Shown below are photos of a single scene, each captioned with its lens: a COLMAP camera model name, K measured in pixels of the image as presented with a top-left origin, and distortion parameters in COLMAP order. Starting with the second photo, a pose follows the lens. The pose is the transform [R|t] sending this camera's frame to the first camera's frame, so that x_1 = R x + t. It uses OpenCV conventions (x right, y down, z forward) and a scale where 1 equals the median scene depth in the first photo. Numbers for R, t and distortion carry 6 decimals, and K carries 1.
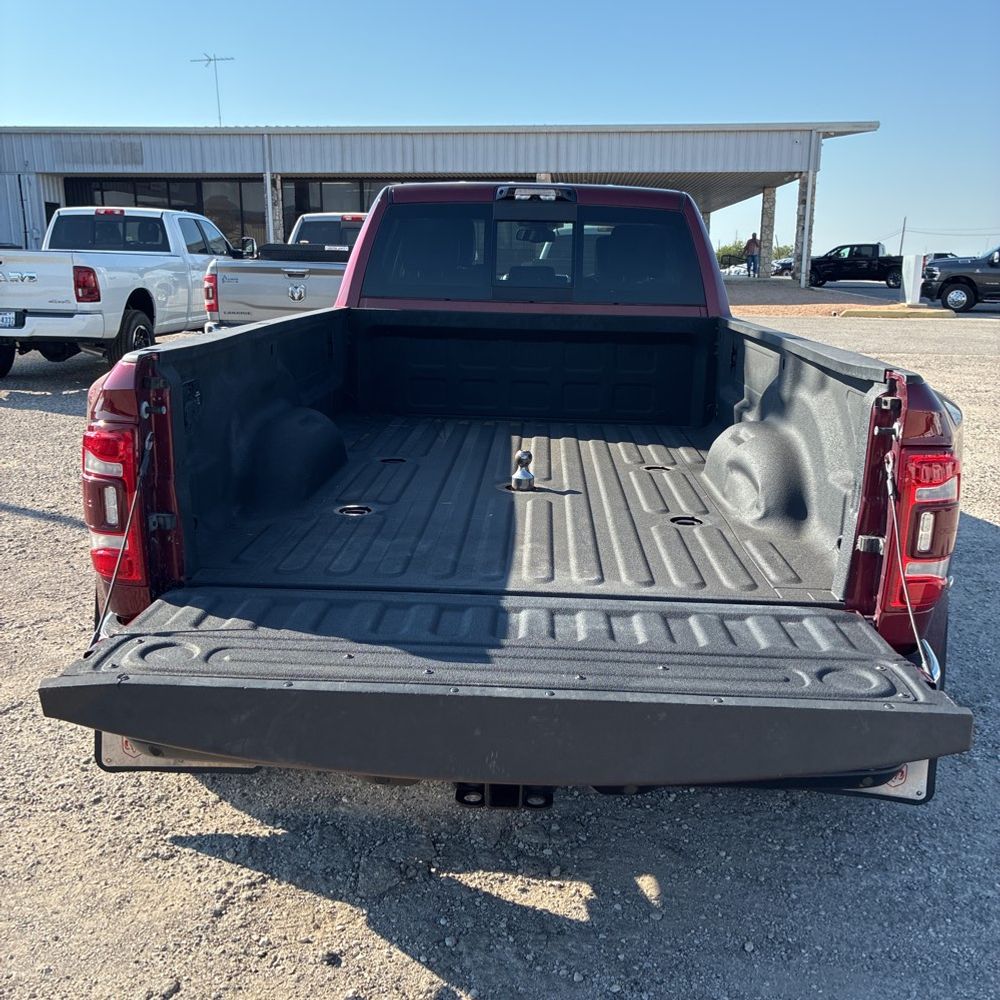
lens RADIAL K [[1010.8, 0, 504.2], [0, 1010.8, 496.3], [0, 0, 1]] dist [0.026912, -0.026747]
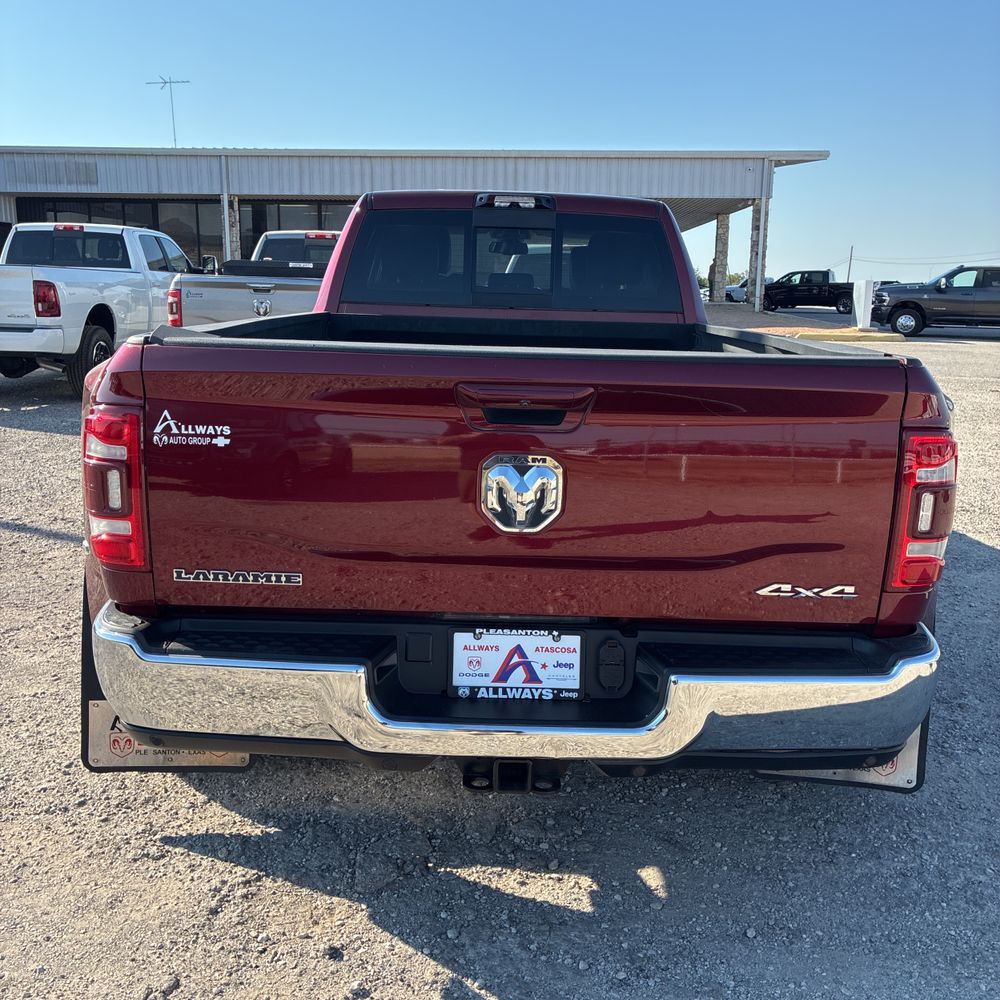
lens RADIAL K [[1011.4, 0, 501.7], [0, 1011.4, 496.9], [0, 0, 1]] dist [0.020697, -0.011032]
pose [[0.999129, -0.002349, 0.041656, -0.038784], [0.003339, 0.999713, -0.023710, 0.030820], [-0.041588, 0.023828, 0.998851, -0.001189]]
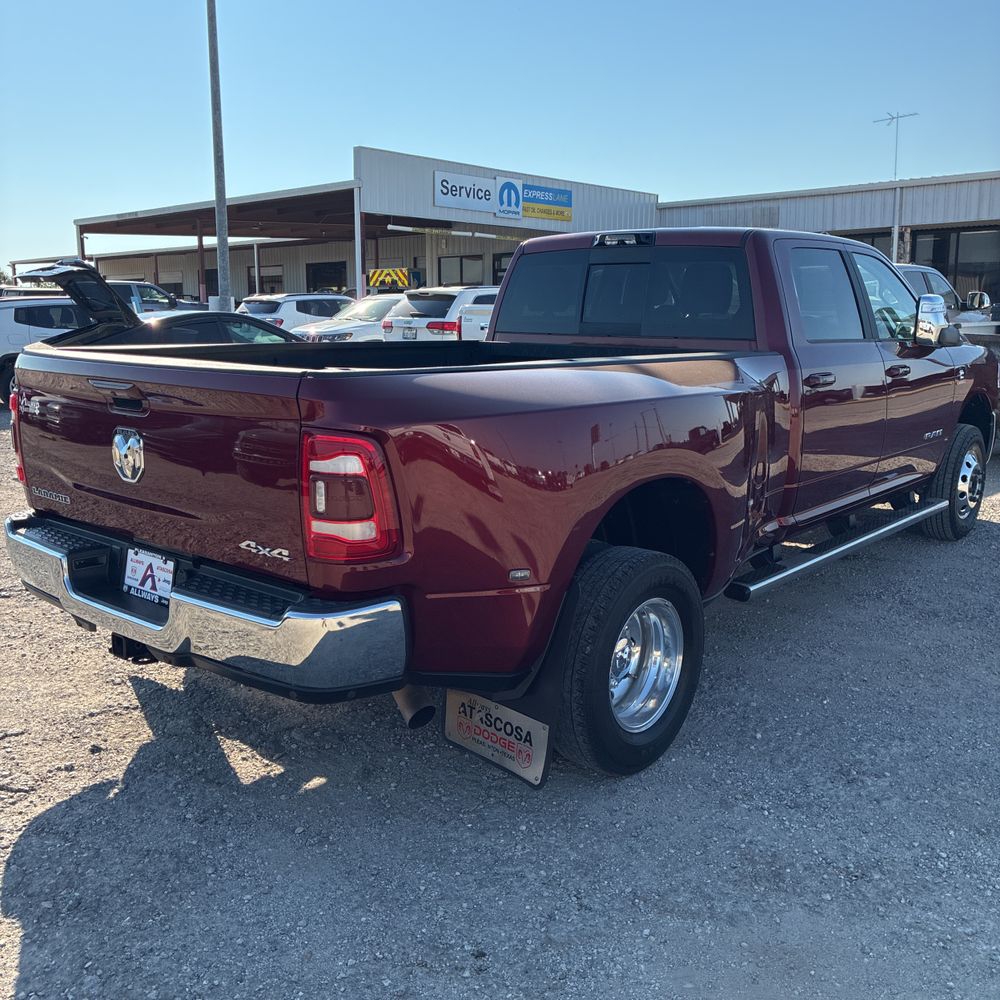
lens RADIAL K [[1011.4, 0, 501.7], [0, 1011.4, 496.9], [0, 0, 1]] dist [0.020697, -0.011032]
pose [[0.785812, 0.097048, -0.610804, 0.992952], [-0.130108, 0.991451, -0.009860, 0.013050], [0.604625, 0.087219, 0.791721, 0.106561]]
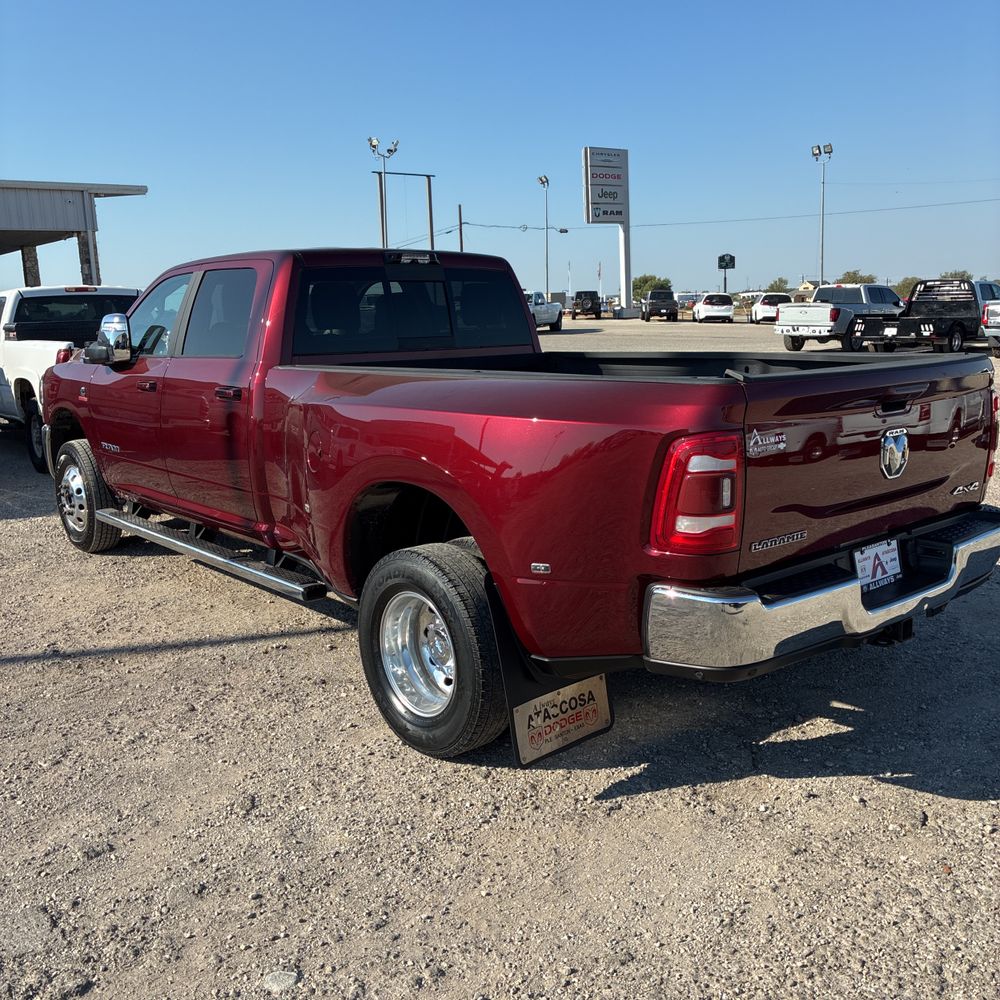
lens RADIAL K [[1011.4, 0, 501.7], [0, 1011.4, 496.9], [0, 0, 1]] dist [0.020697, -0.011032]
pose [[0.724339, -0.157089, 0.671310, -1.128894], [0.192668, 0.981024, 0.021675, -0.053917], [-0.661976, 0.113640, 0.740860, 0.156106]]
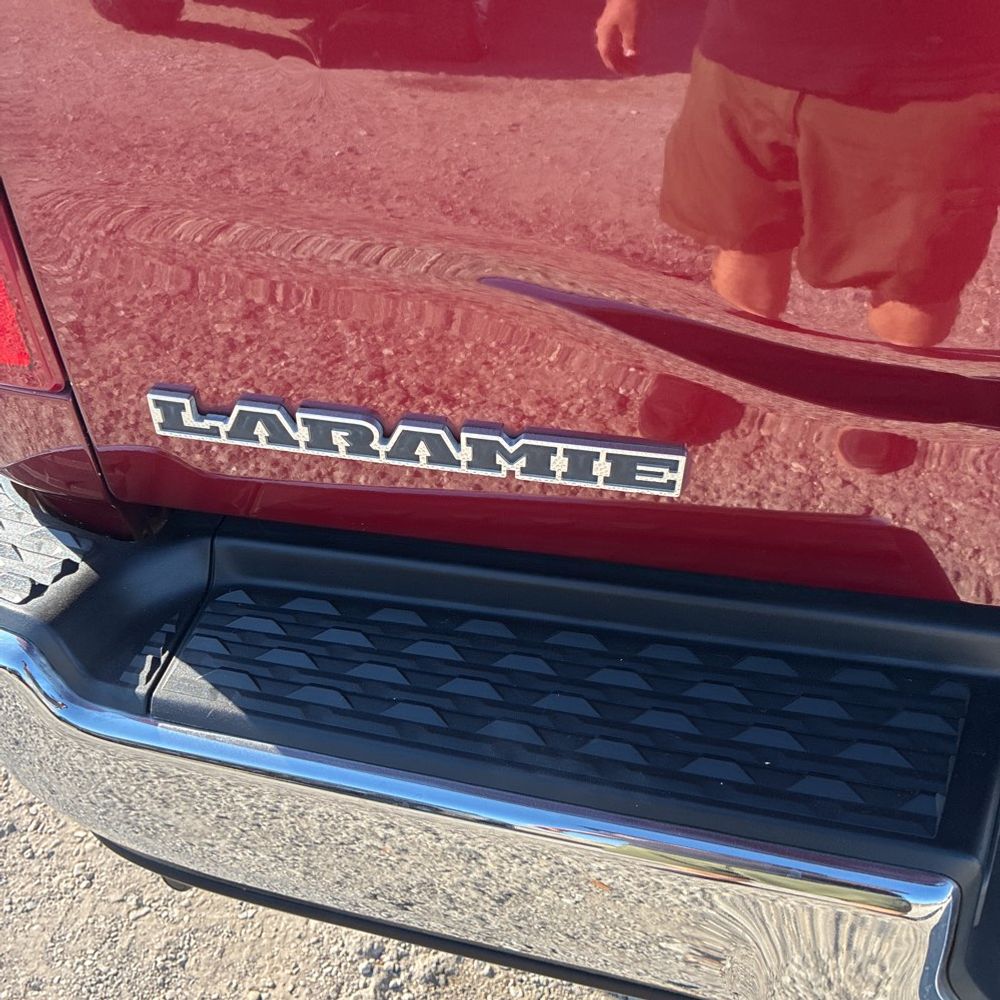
lens RADIAL K [[1007.2, 0, 500.4], [0, 1007.2, 496.2], [0, 0, 1]] dist [0.023720, -0.017874]
pose [[0.992488, 0.066148, -0.102921, -0.170120], [-0.021871, 0.923614, 0.382699, 0.012480], [0.120374, -0.377573, 0.918122, 0.602235]]
